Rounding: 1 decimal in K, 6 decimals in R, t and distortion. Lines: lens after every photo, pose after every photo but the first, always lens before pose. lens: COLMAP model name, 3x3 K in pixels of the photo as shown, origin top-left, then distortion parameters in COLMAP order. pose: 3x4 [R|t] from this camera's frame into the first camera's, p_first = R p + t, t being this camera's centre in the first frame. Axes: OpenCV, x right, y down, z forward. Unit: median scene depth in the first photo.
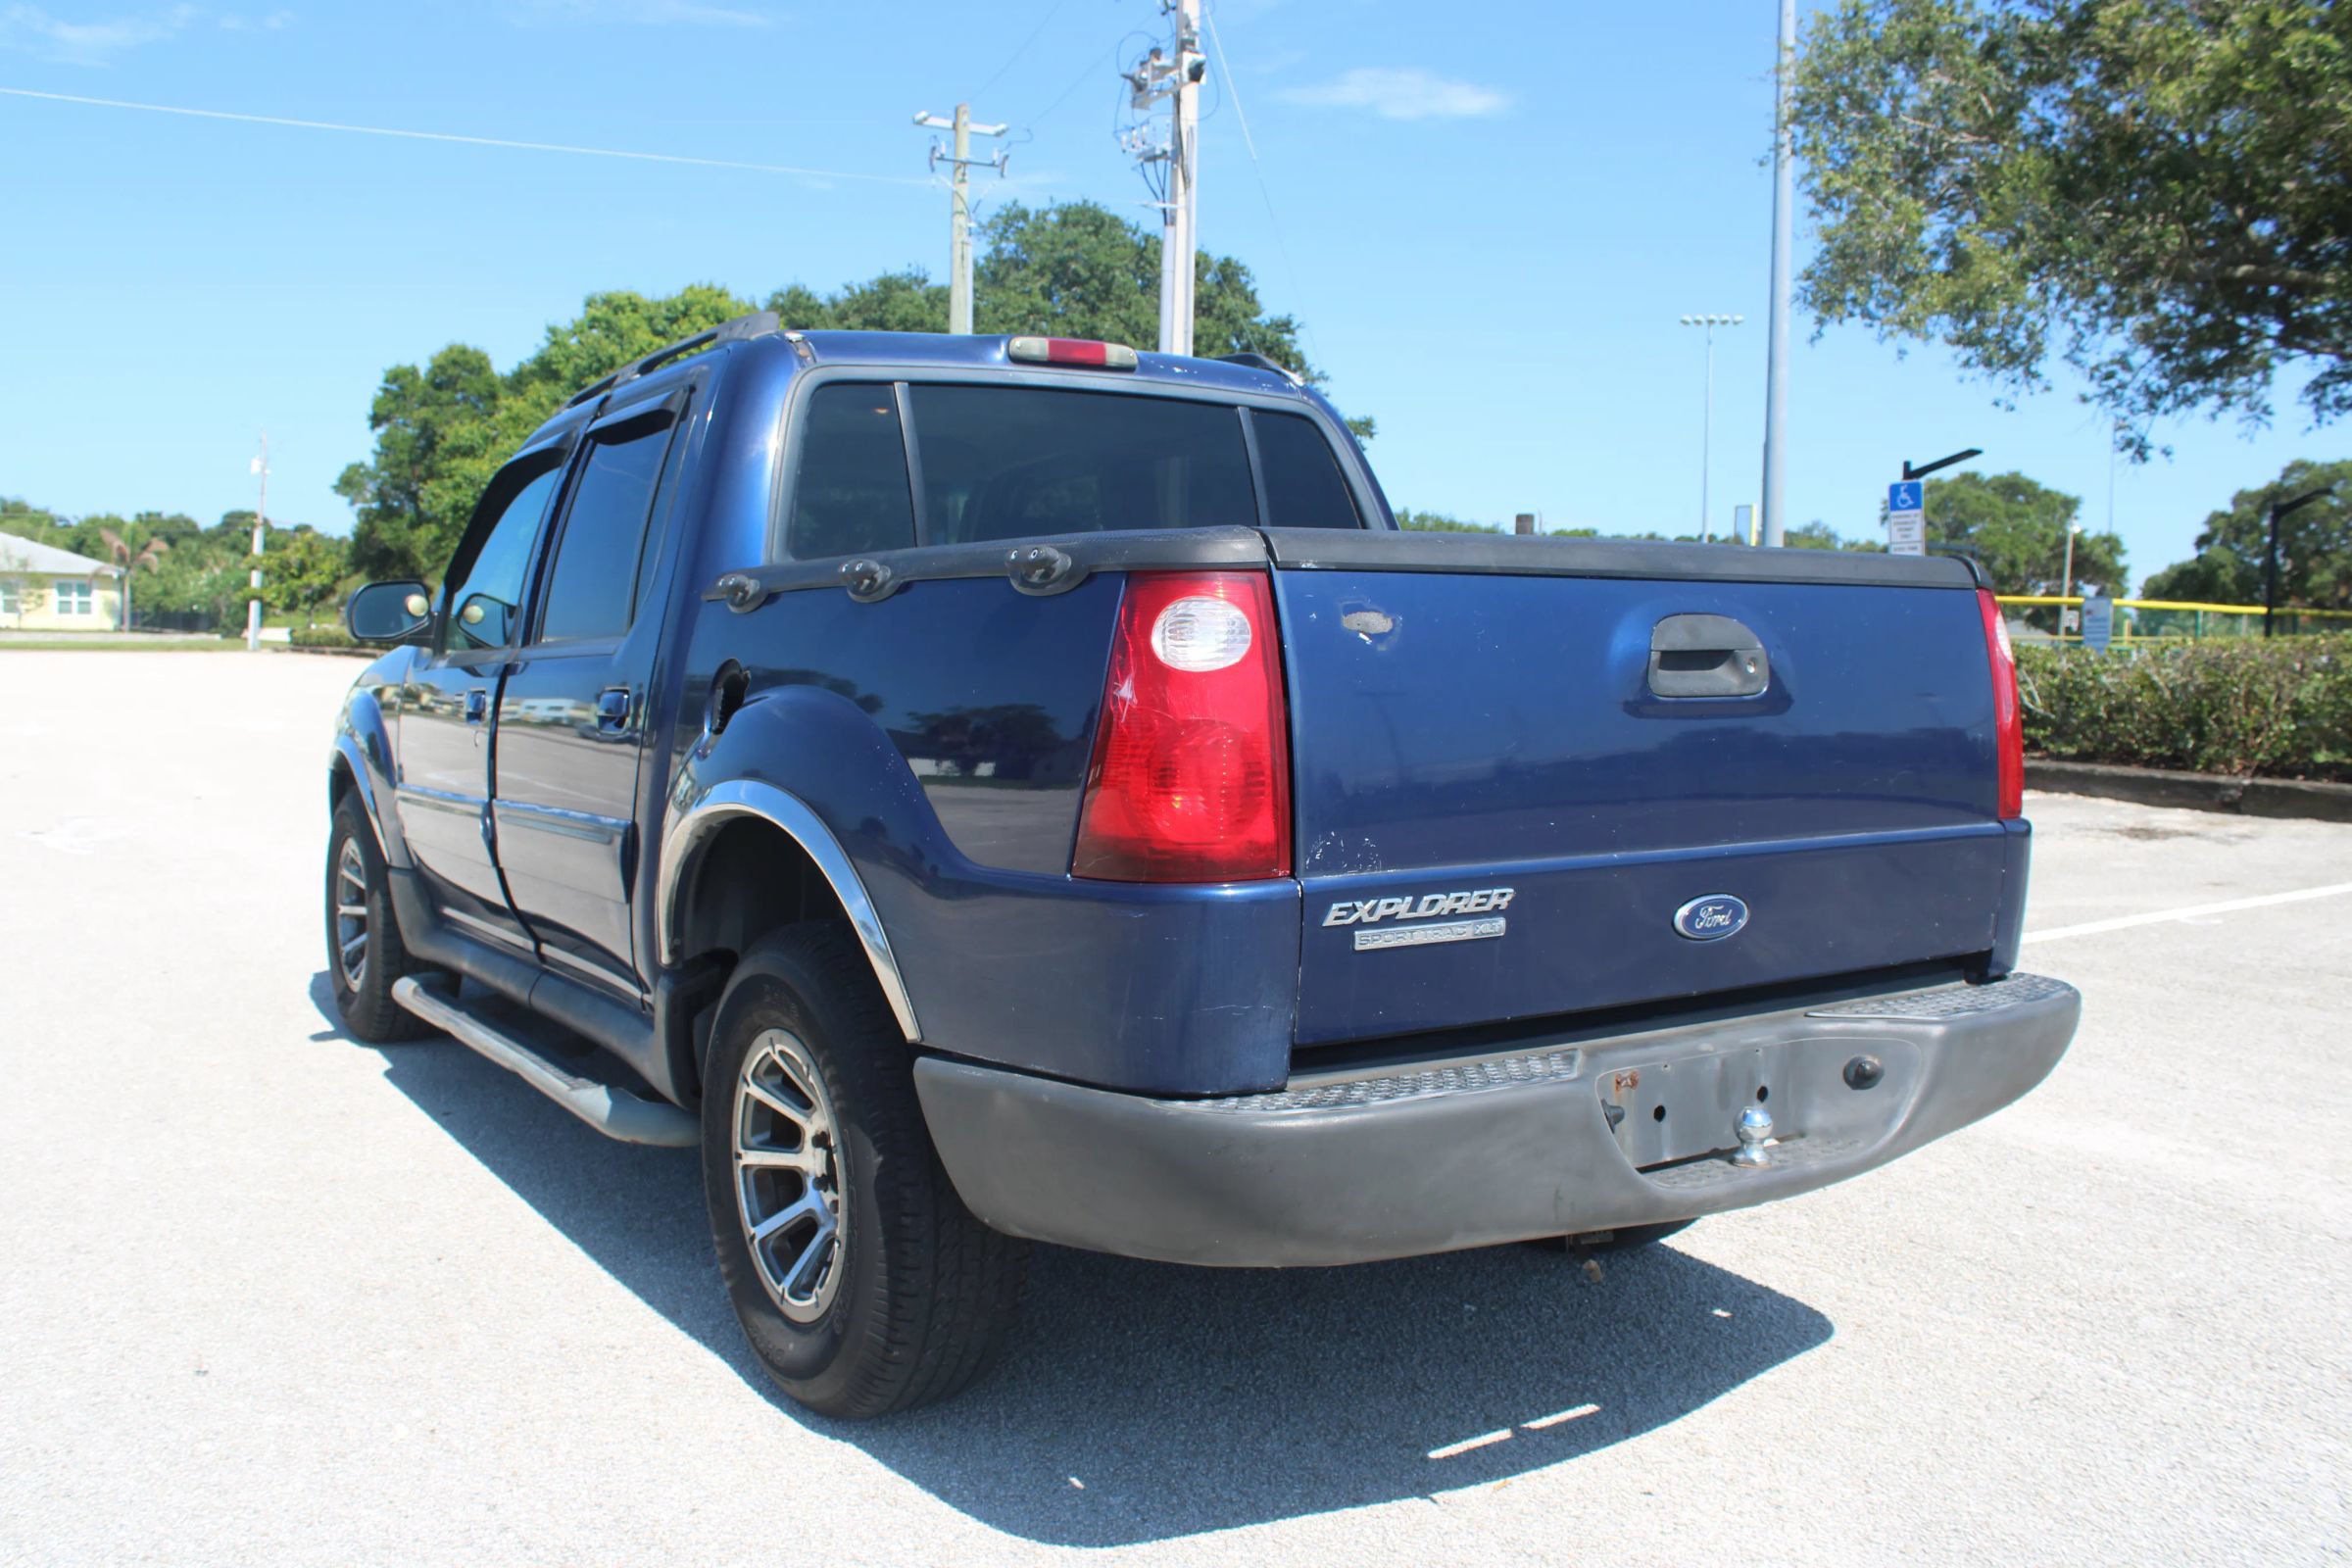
lens RADIAL K [[2040.3, 0, 1158.4], [0, 2040.3, 799.7], [0, 0, 1]] dist [-0.139857, 0.129916]
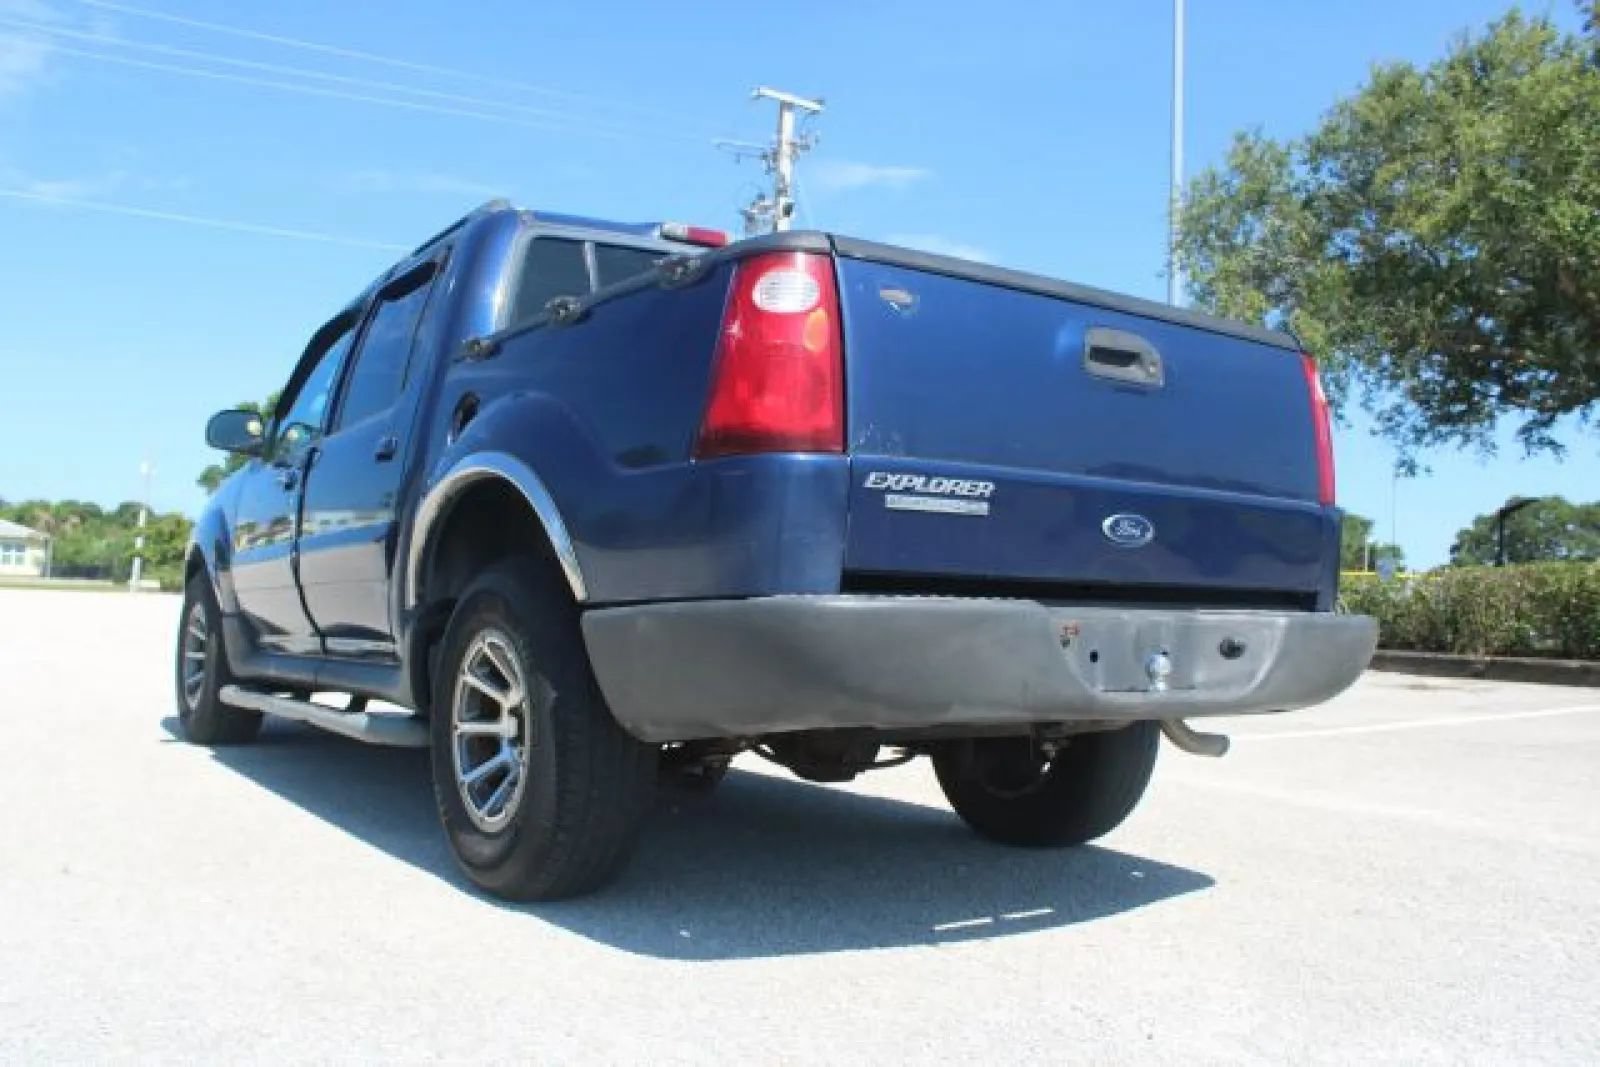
lens RADIAL K [[1387.9, 0, 785.1], [0, 1387.9, 547.3], [0, 0, 1]] dist [-0.139857, 0.129916]
pose [[0.999475, 0.023871, 0.021896, 0.001782], [-0.021009, 0.992215, -0.122749, 0.166215], [-0.024656, 0.122224, 0.992196, 0.008602]]
